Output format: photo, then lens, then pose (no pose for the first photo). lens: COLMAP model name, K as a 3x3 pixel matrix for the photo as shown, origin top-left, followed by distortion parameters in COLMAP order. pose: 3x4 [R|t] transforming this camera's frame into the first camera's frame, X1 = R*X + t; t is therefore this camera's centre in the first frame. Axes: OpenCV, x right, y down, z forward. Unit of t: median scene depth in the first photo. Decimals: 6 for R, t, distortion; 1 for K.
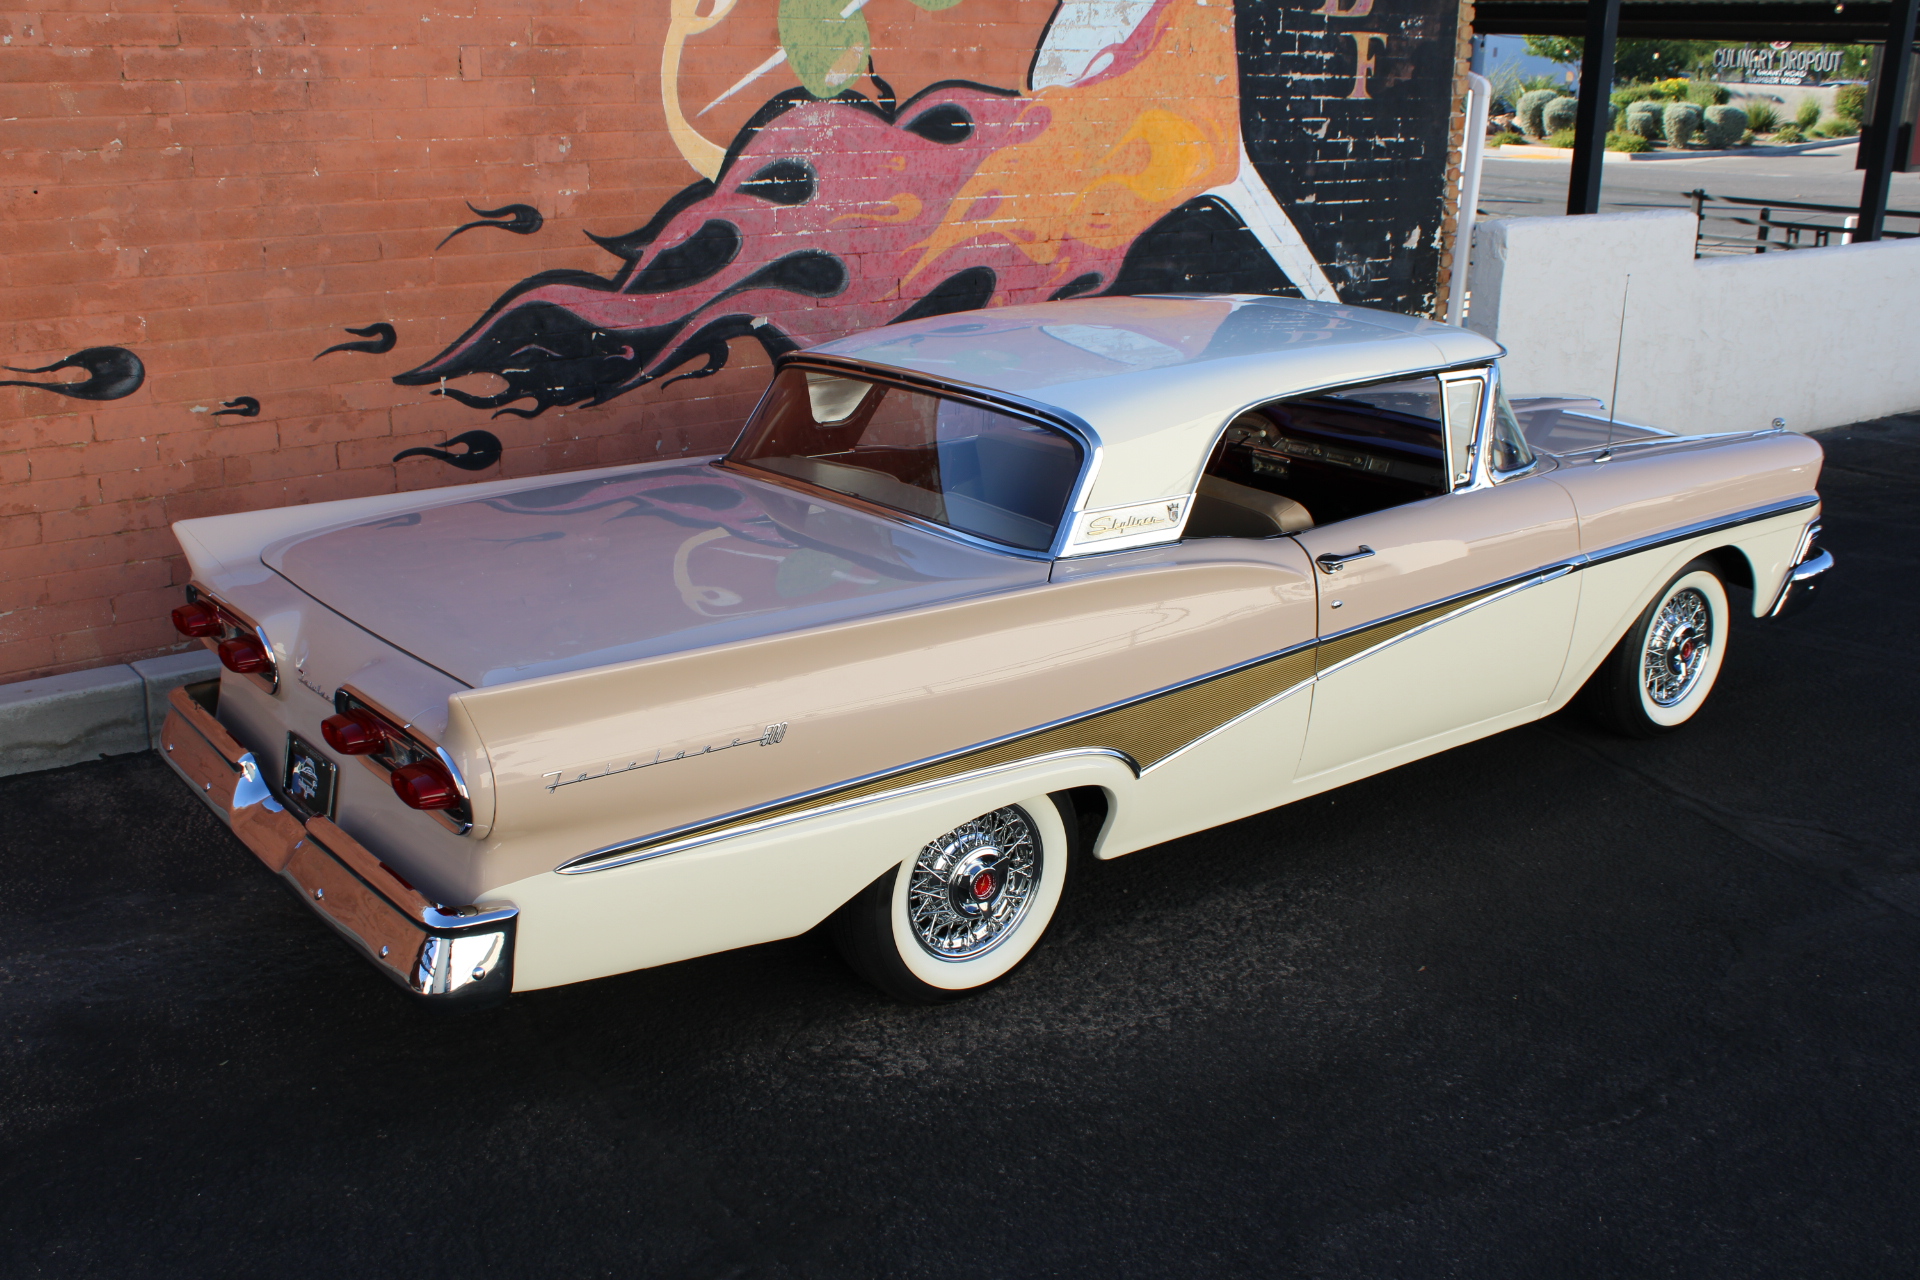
lens RADIAL K [[1907.7, 0, 961.6], [0, 1907.7, 650.1], [0, 0, 1]] dist [-0.081700, 0.000000]
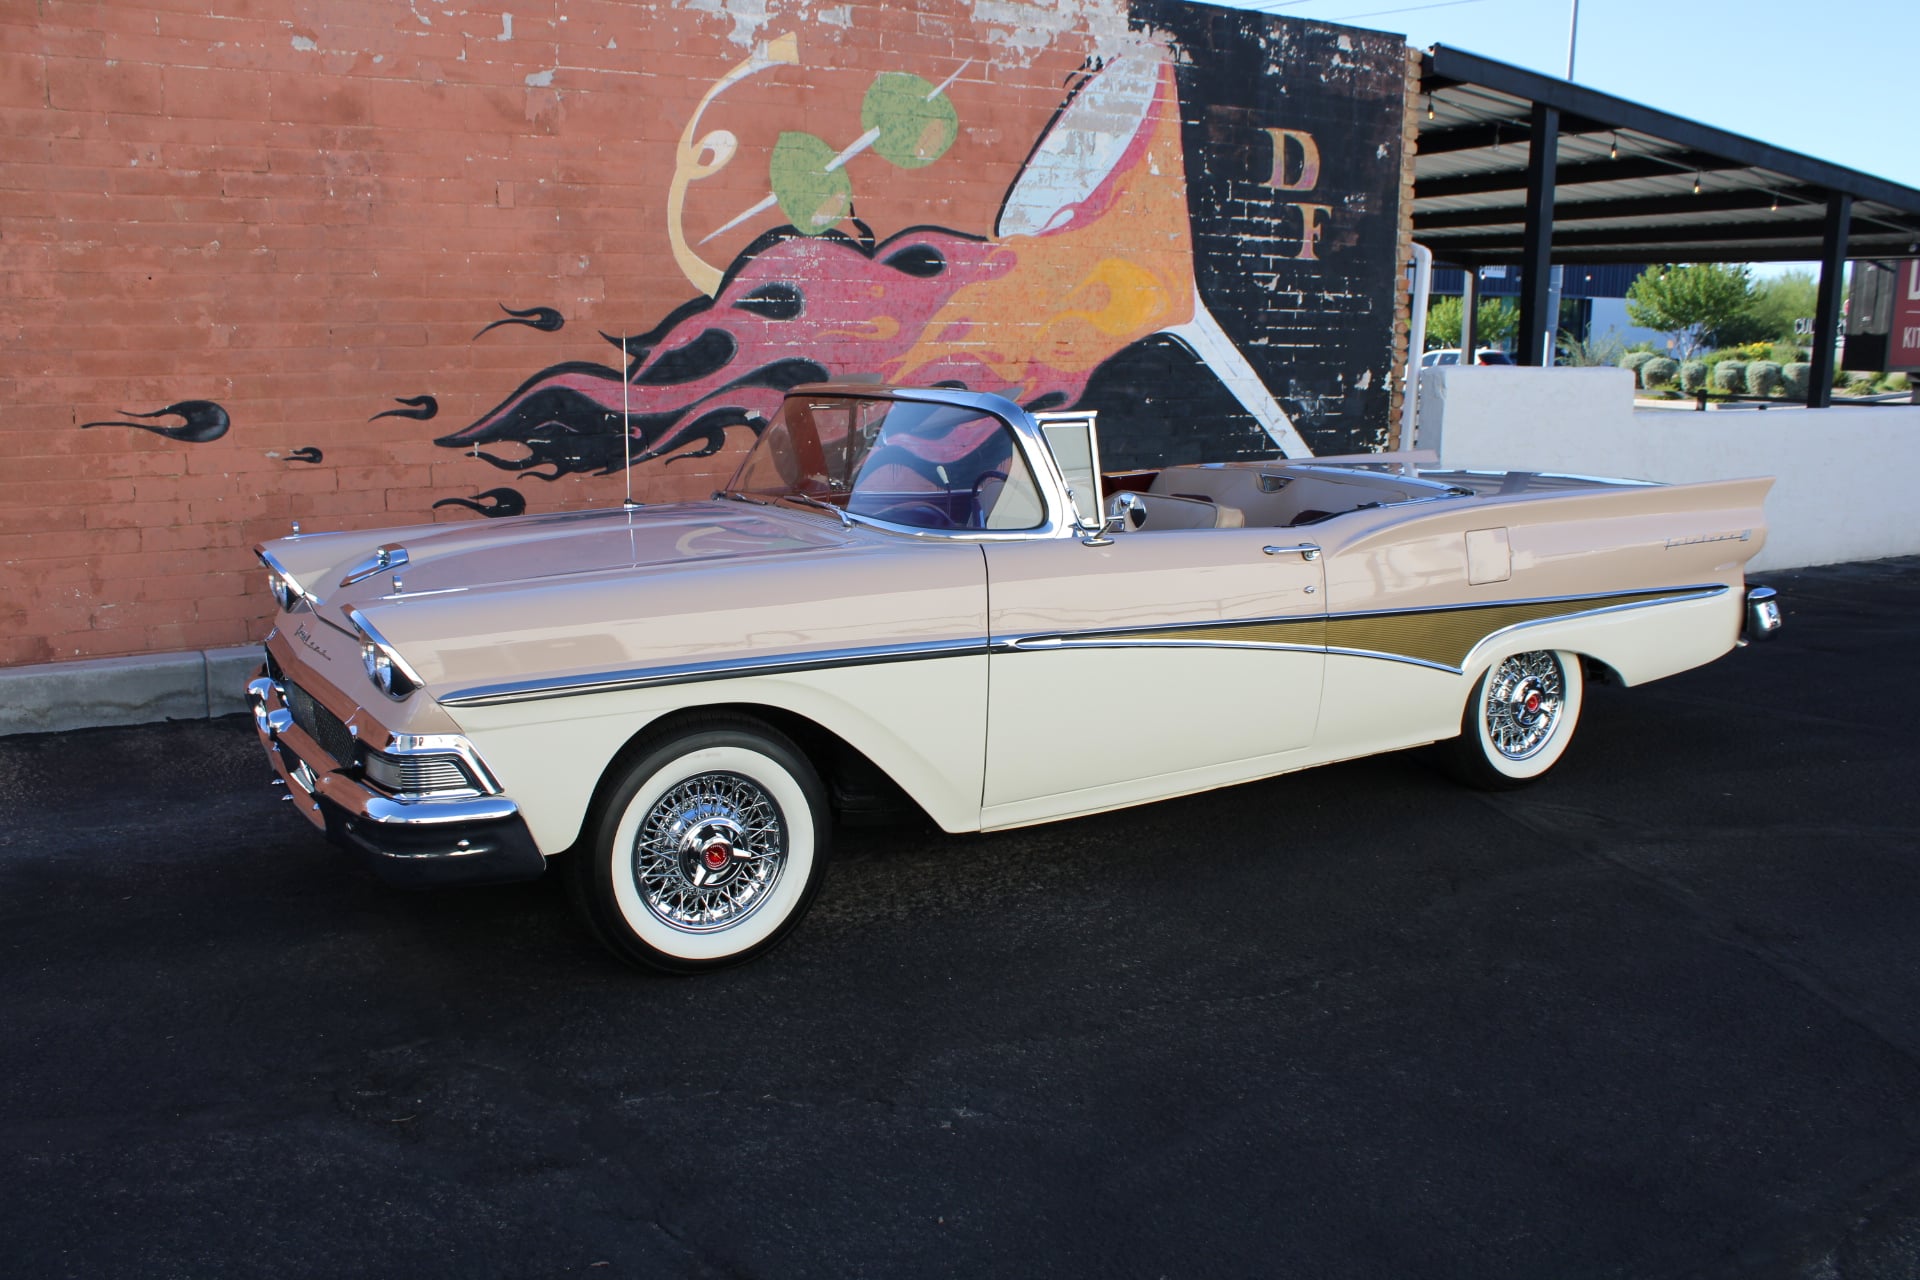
lens RADIAL K [[1600.1, 0, 937.4], [0, 1600.1, 647.1], [0, 0, 1]] dist [-0.155050, 0.139101]
pose [[0.989543, 0.017828, -0.143133, 0.165918], [-0.034855, 0.992479, -0.117348, 0.094267], [0.139965, 0.121110, 0.982722, 0.037572]]
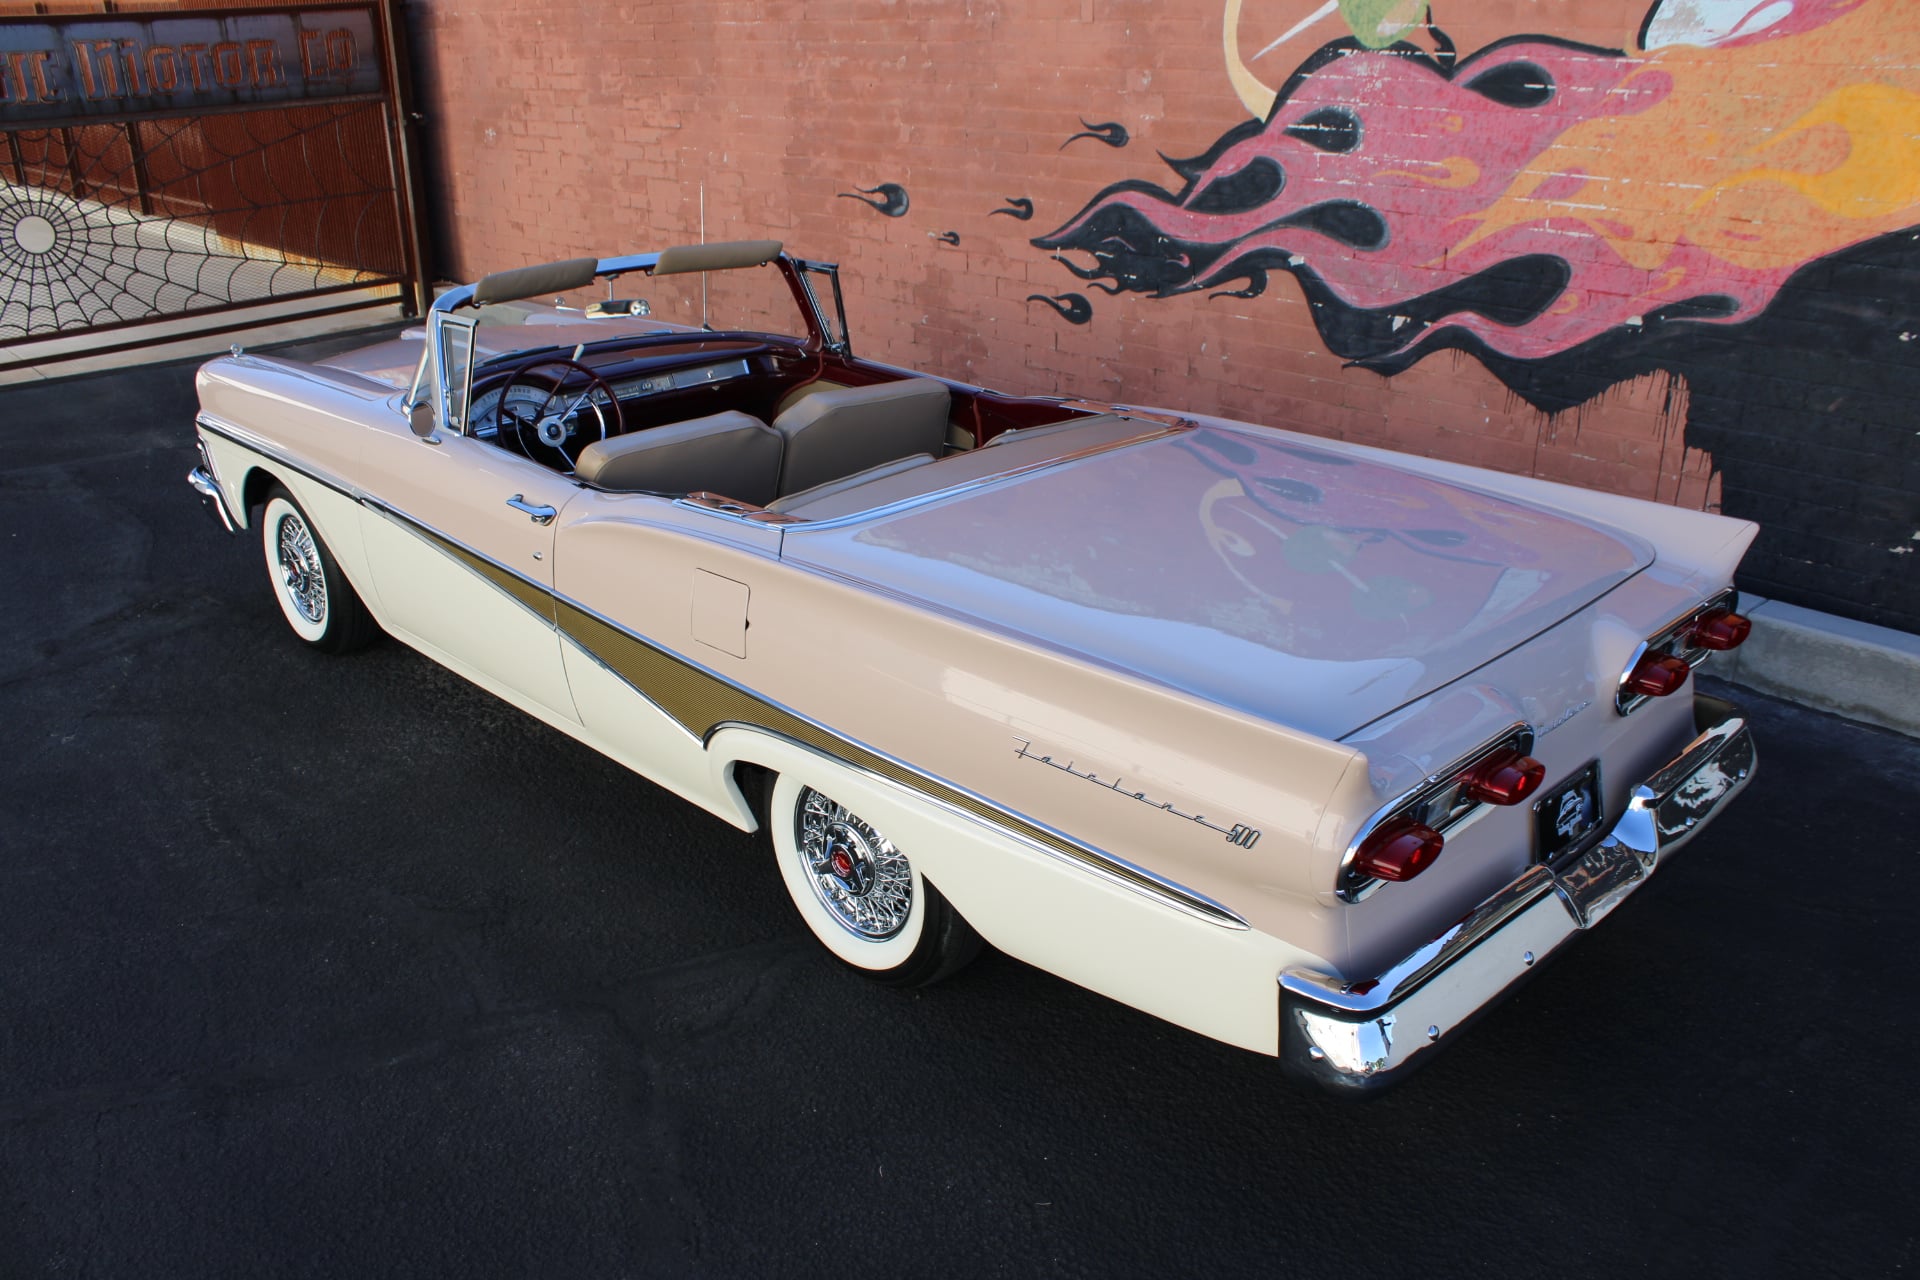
lens RADIAL K [[1600.1, 0, 949.4], [0, 1600.1, 653.8], [0, 0, 1]] dist [-0.155050, 0.139101]
pose [[0.096215, 0.369581, -0.924204, 0.800806], [-0.291683, 0.898218, 0.328824, -0.217375], [0.951664, 0.237937, 0.194223, 0.731401]]
